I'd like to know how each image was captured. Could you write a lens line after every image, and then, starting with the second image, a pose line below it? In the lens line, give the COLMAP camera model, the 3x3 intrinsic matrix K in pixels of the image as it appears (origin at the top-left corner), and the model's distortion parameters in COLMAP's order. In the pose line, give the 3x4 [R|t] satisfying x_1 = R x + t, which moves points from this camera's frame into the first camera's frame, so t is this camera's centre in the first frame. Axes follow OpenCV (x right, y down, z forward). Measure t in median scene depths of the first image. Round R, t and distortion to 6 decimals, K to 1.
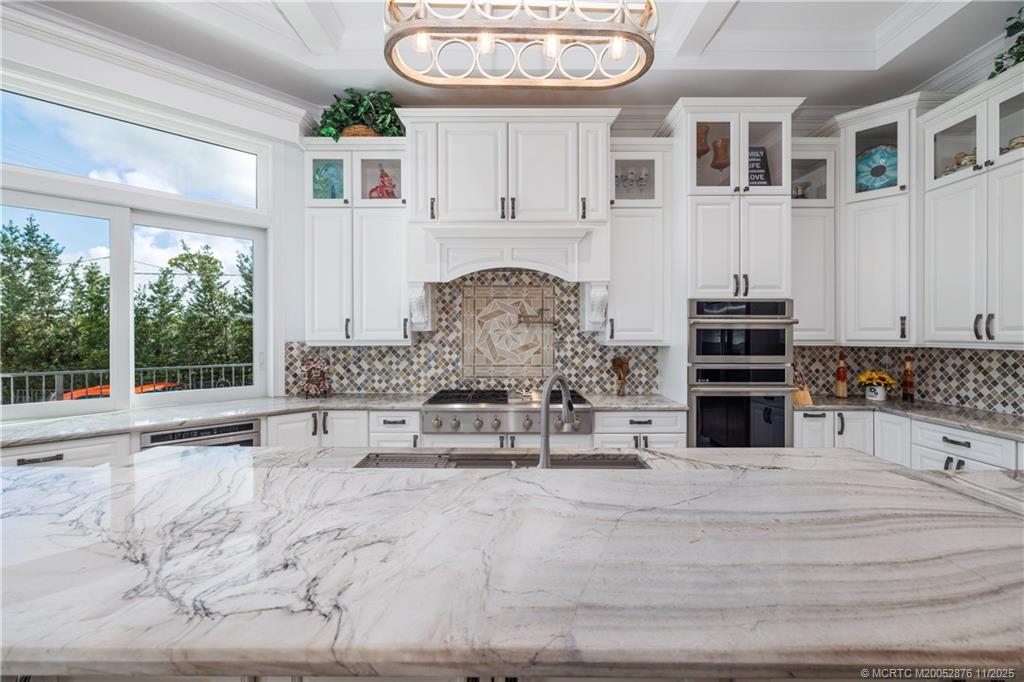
lens RADIAL K [[435.4, 0, 510.4], [0, 435.4, 335.2], [0, 0, 1]] dist [0.001610, -0.000210]
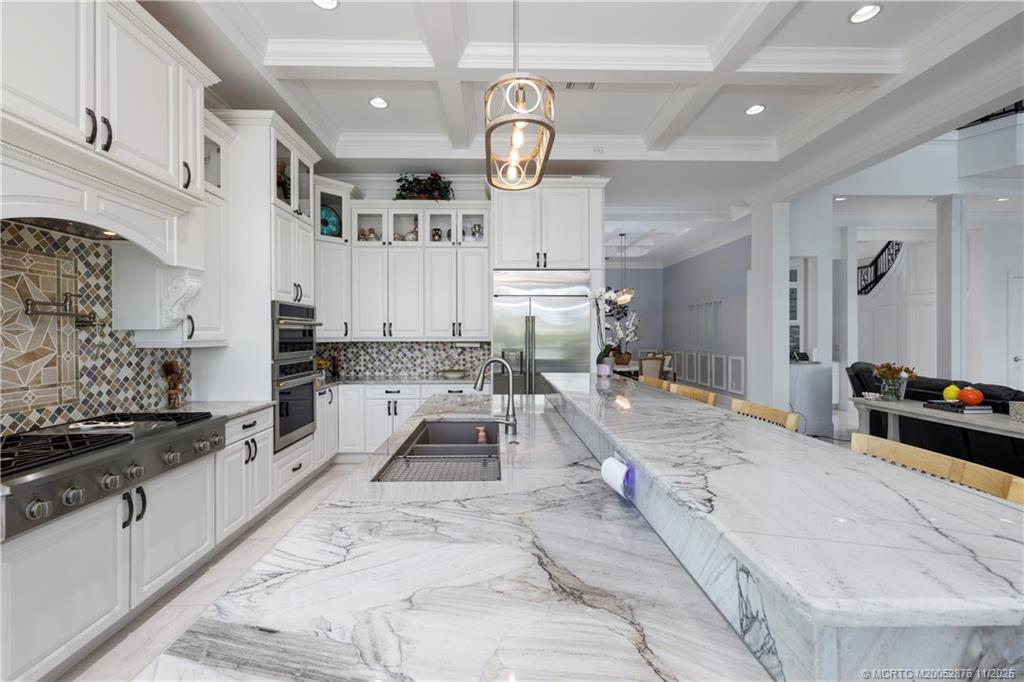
lens RADIAL K [[435.4, 0, 510.4], [0, 435.4, 335.2], [0, 0, 1]] dist [0.001610, -0.000210]
pose [[-0.032484, -0.003610, 0.999466, -0.605920], [0.004127, 0.999984, 0.003746, -0.000005], [-0.999464, 0.004246, -0.032469, 0.402489]]
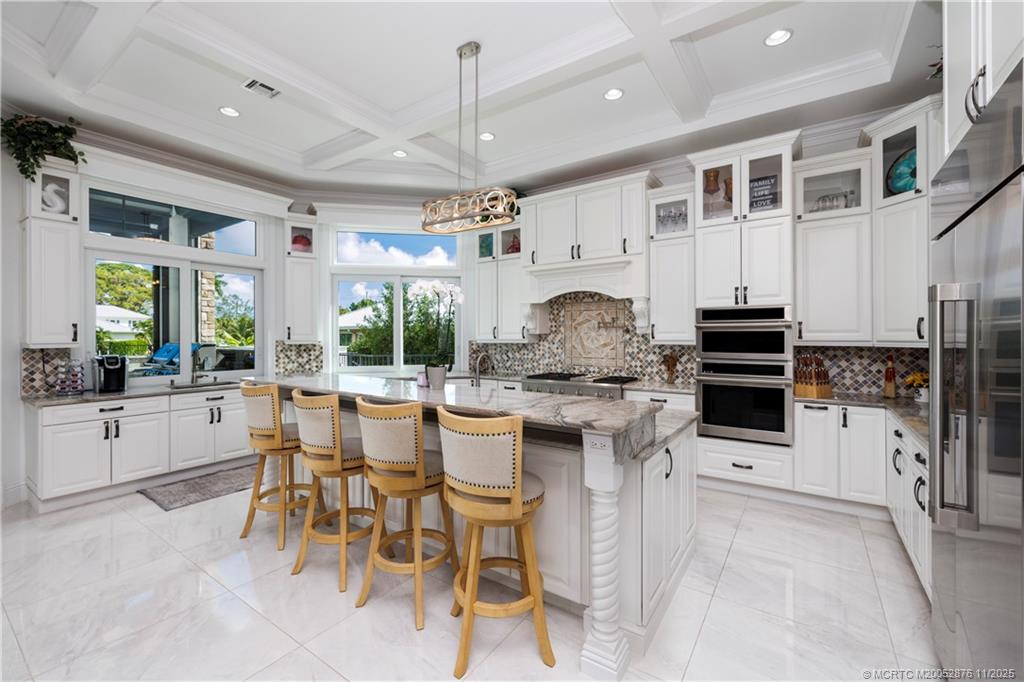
lens RADIAL K [[420.5, 0, 511.0], [0, 420.5, 335.7], [0, 0, 1]] dist [-0.000995, -0.000361]
pose [[0.823769, -0.002013, -0.566922, 0.588914], [0.001209, 0.999998, -0.001793, -0.000437], [0.566924, 0.000792, 0.823770, -0.301352]]
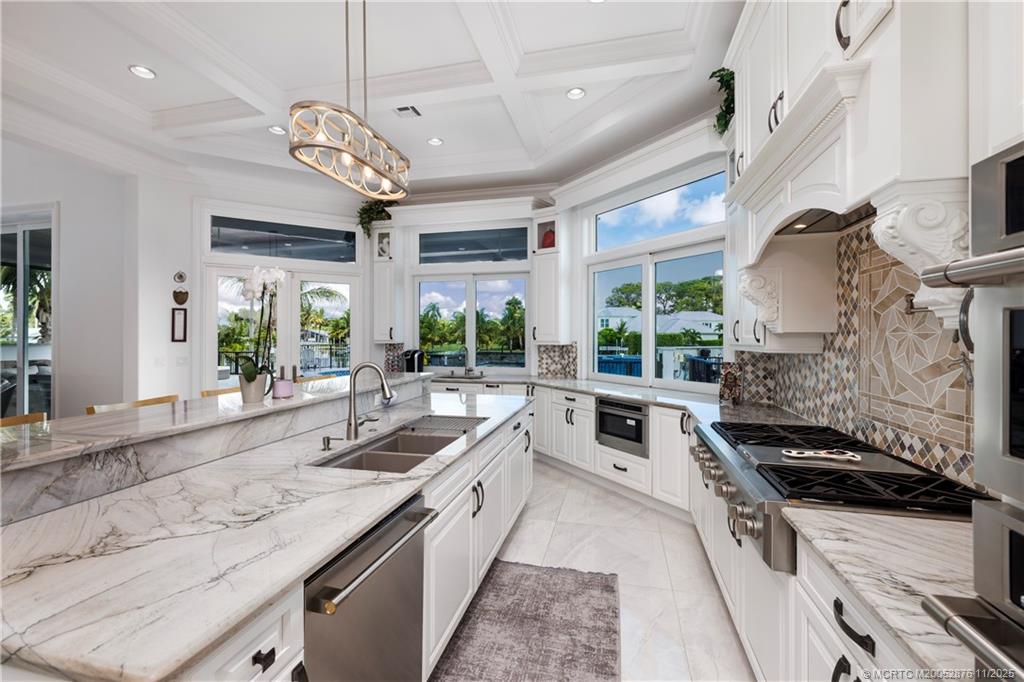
lens RADIAL K [[435.4, 0, 510.4], [0, 435.4, 335.2], [0, 0, 1]] dist [0.001610, -0.000210]
pose [[-0.231373, -0.002602, -0.972862, 0.584419], [-0.002642, 0.999994, -0.002047, -0.003381], [0.972861, 0.002097, -0.231379, 0.737790]]
